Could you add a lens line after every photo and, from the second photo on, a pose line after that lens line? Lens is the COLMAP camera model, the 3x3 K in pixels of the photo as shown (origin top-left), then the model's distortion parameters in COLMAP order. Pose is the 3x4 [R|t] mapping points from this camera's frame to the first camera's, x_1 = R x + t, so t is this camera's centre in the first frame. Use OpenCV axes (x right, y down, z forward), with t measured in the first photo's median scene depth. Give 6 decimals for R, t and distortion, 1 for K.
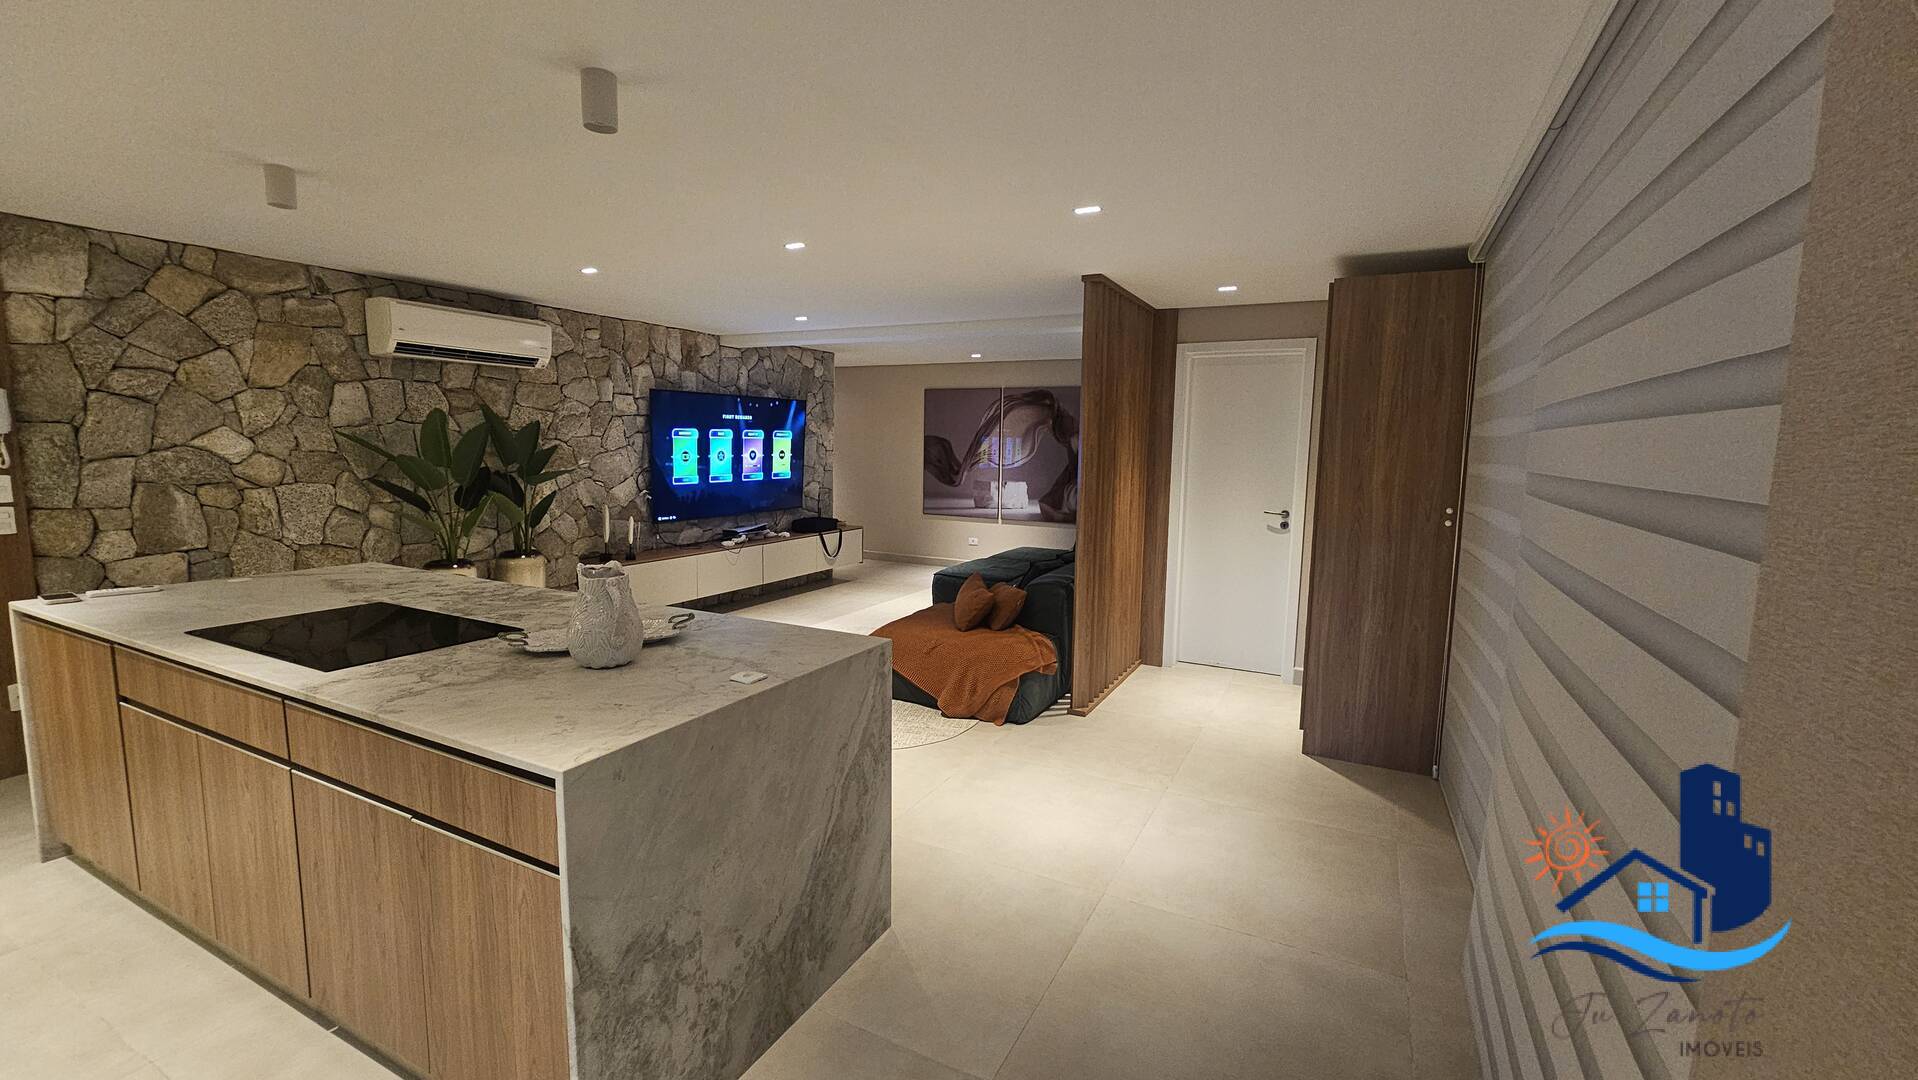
lens RADIAL K [[785.4, 0, 968.5], [0, 785.4, 537.1], [0, 0, 1]] dist [-0.009549, 0.001875]
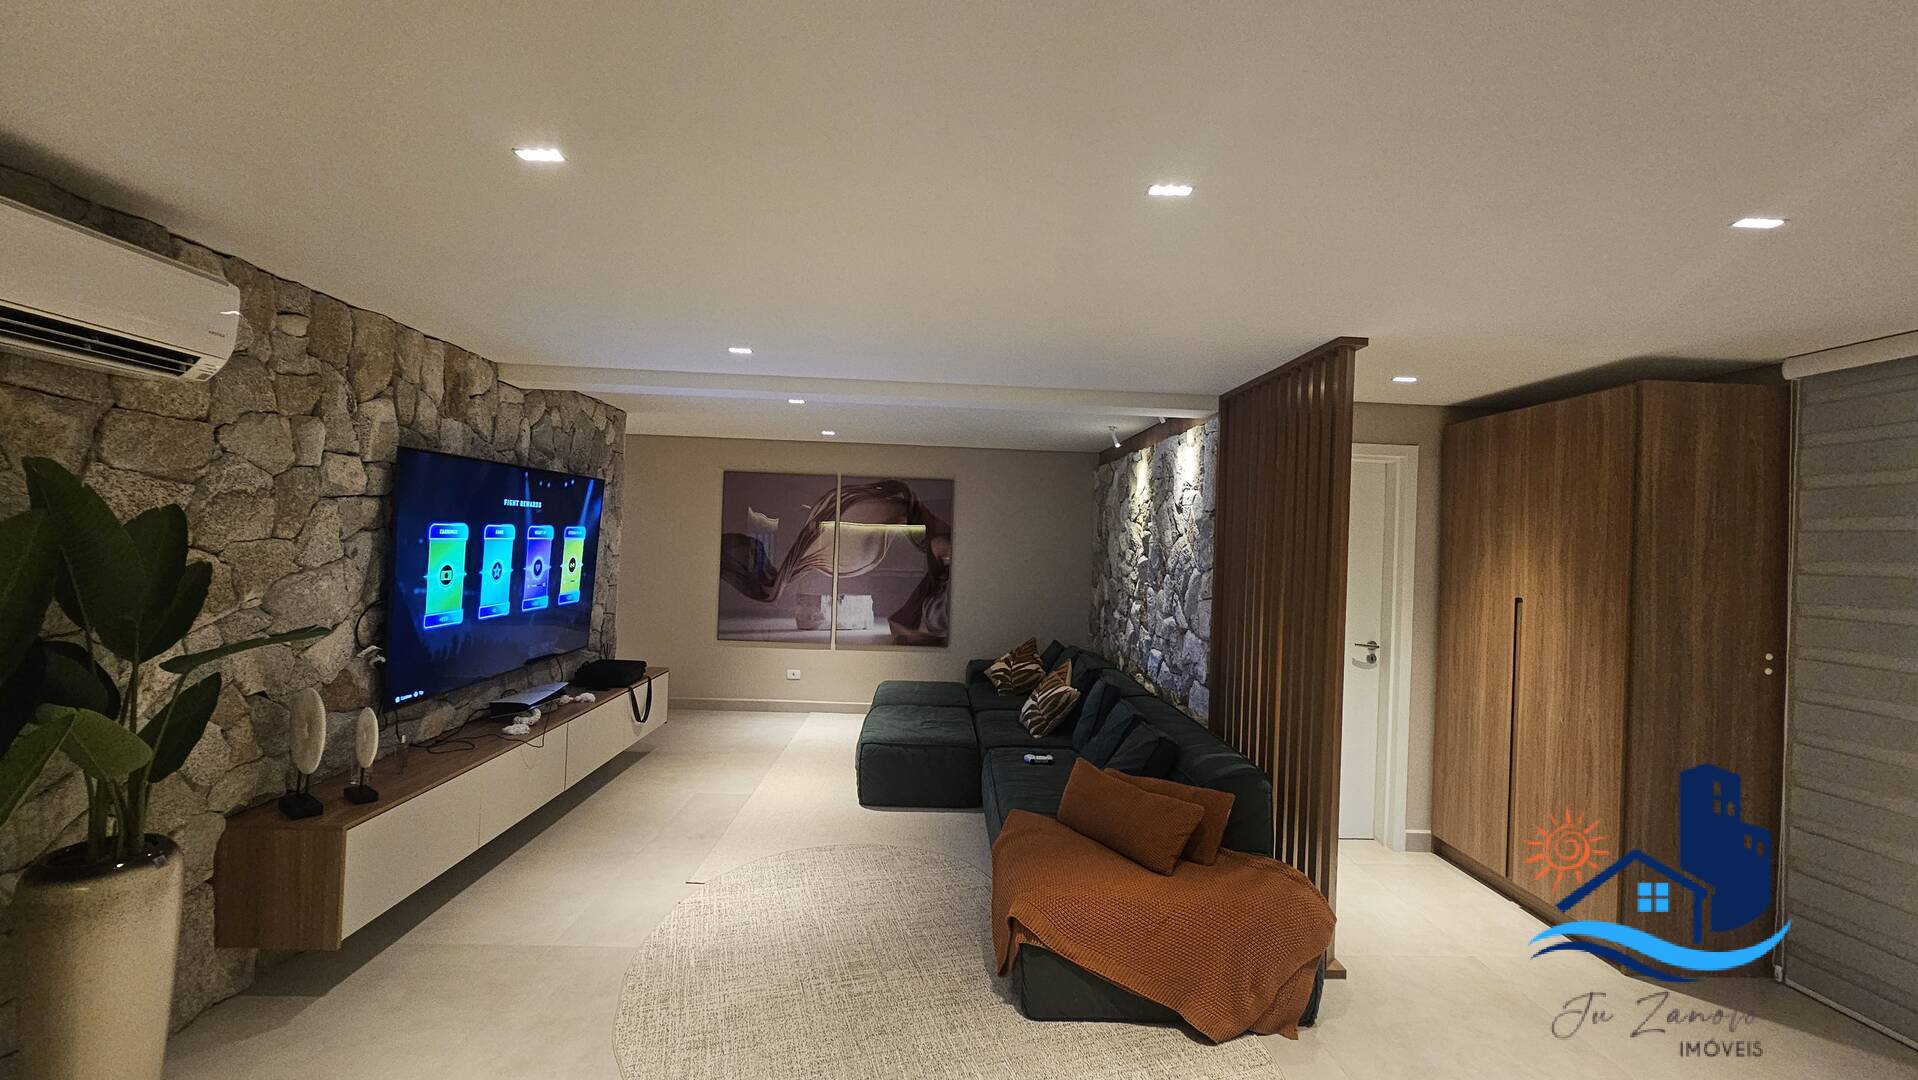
lens RADIAL K [[785.4, 0, 966.3], [0, 785.4, 536.6], [0, 0, 1]] dist [-0.009549, 0.001875]
pose [[0.871930, 0.016232, 0.489361, -0.347358], [0.039120, 0.993946, -0.102672, -0.066761], [-0.488065, 0.108666, 0.866016, 0.402481]]
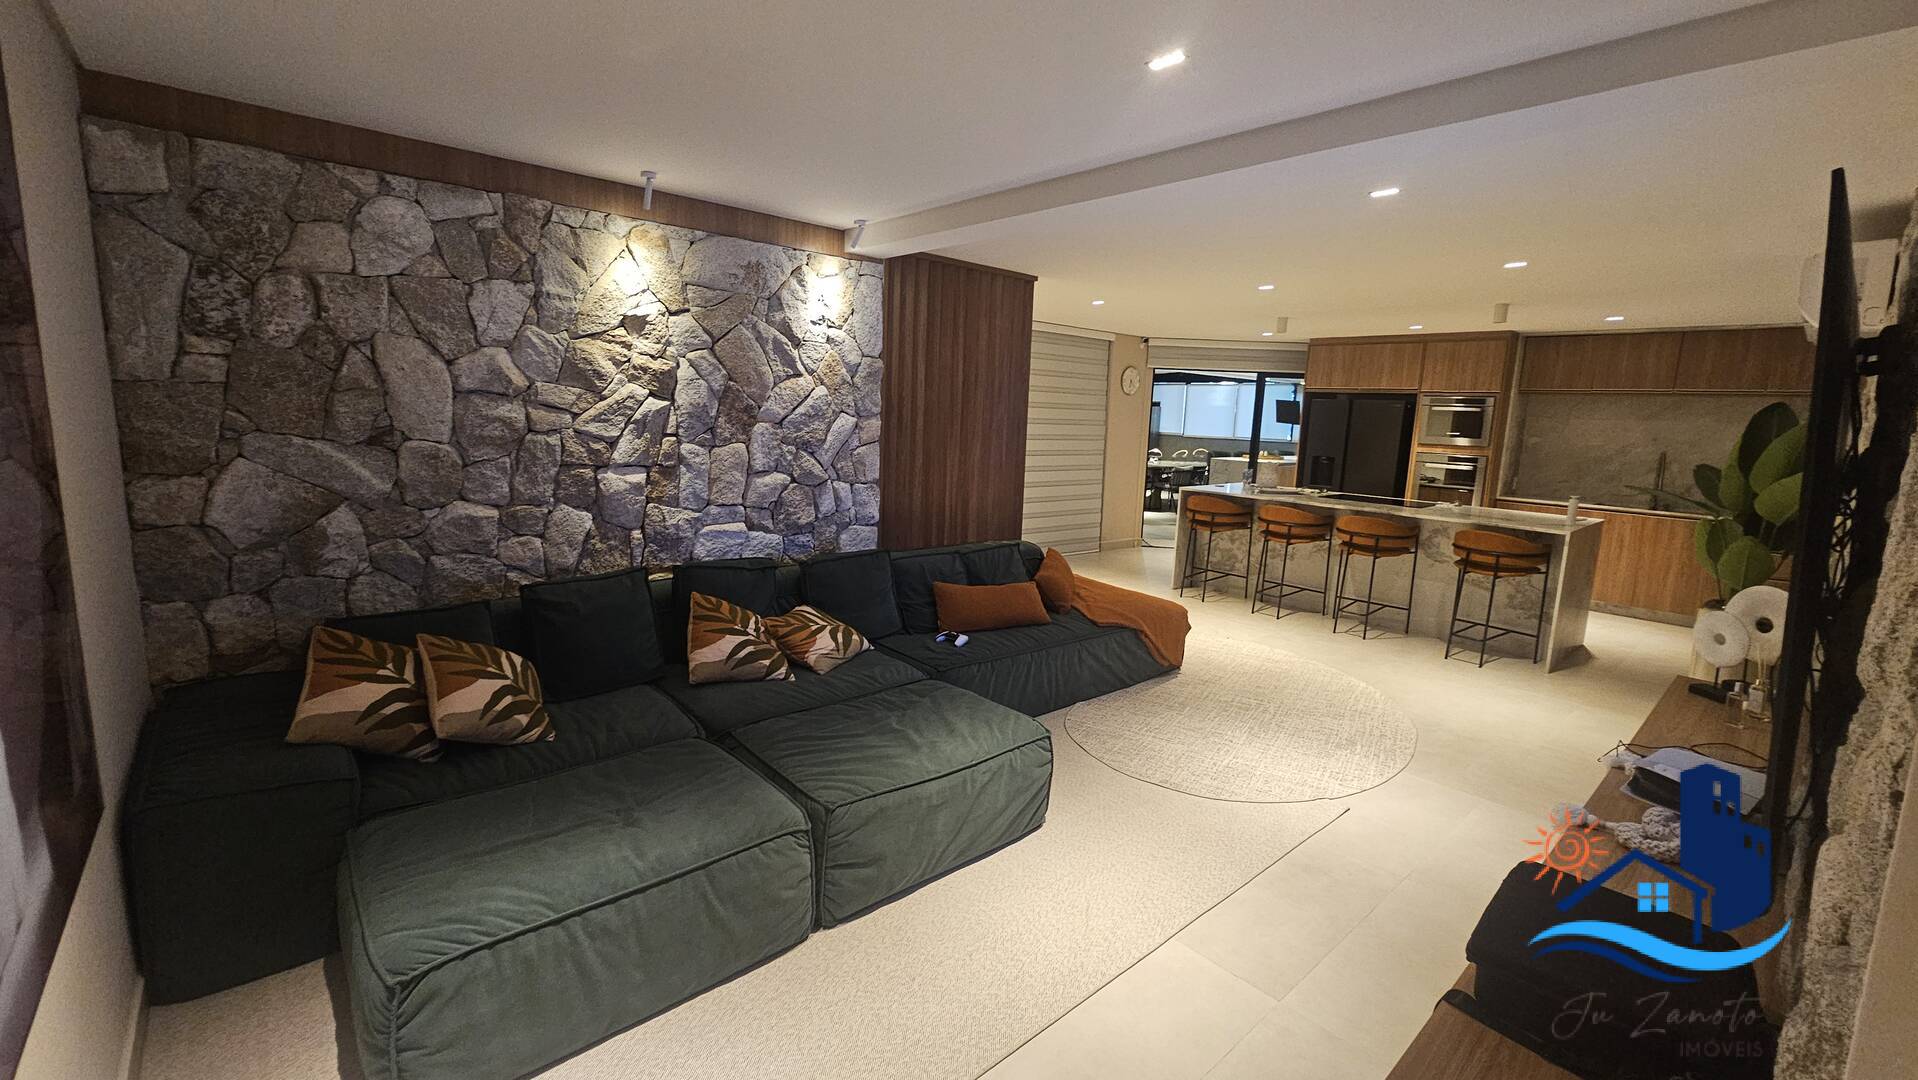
lens RADIAL K [[785.4, 0, 968.8], [0, 785.4, 534.6], [0, 0, 1]] dist [-0.009549, 0.001875]
pose [[-0.931714, -0.108399, 0.346639, -0.159839], [-0.010575, 0.962114, 0.272443, -0.195791], [-0.363039, 0.250173, -0.897561, 1.581034]]
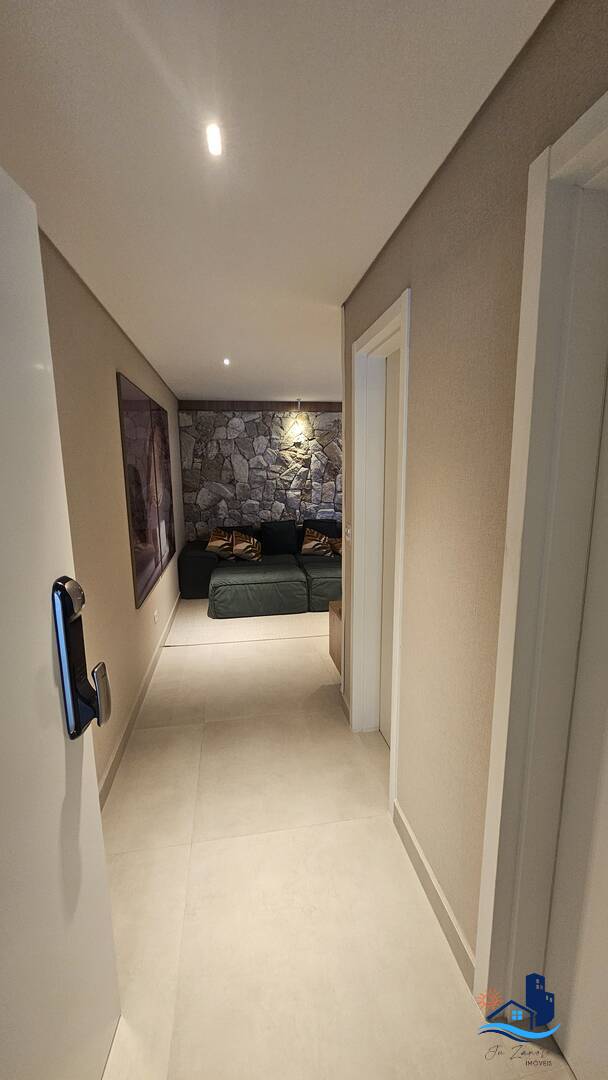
lens RADIAL K [[442.3, 0, 309.0], [0, 442.3, 544.1], [0, 0, 1]] dist [-0.009549, 0.001875]
pose [[-0.596565, -0.151804, 0.788078, -0.591153], [0.097793, 0.960882, 0.259119, -0.227897], [-0.796585, 0.231649, -0.558383, 1.729866]]
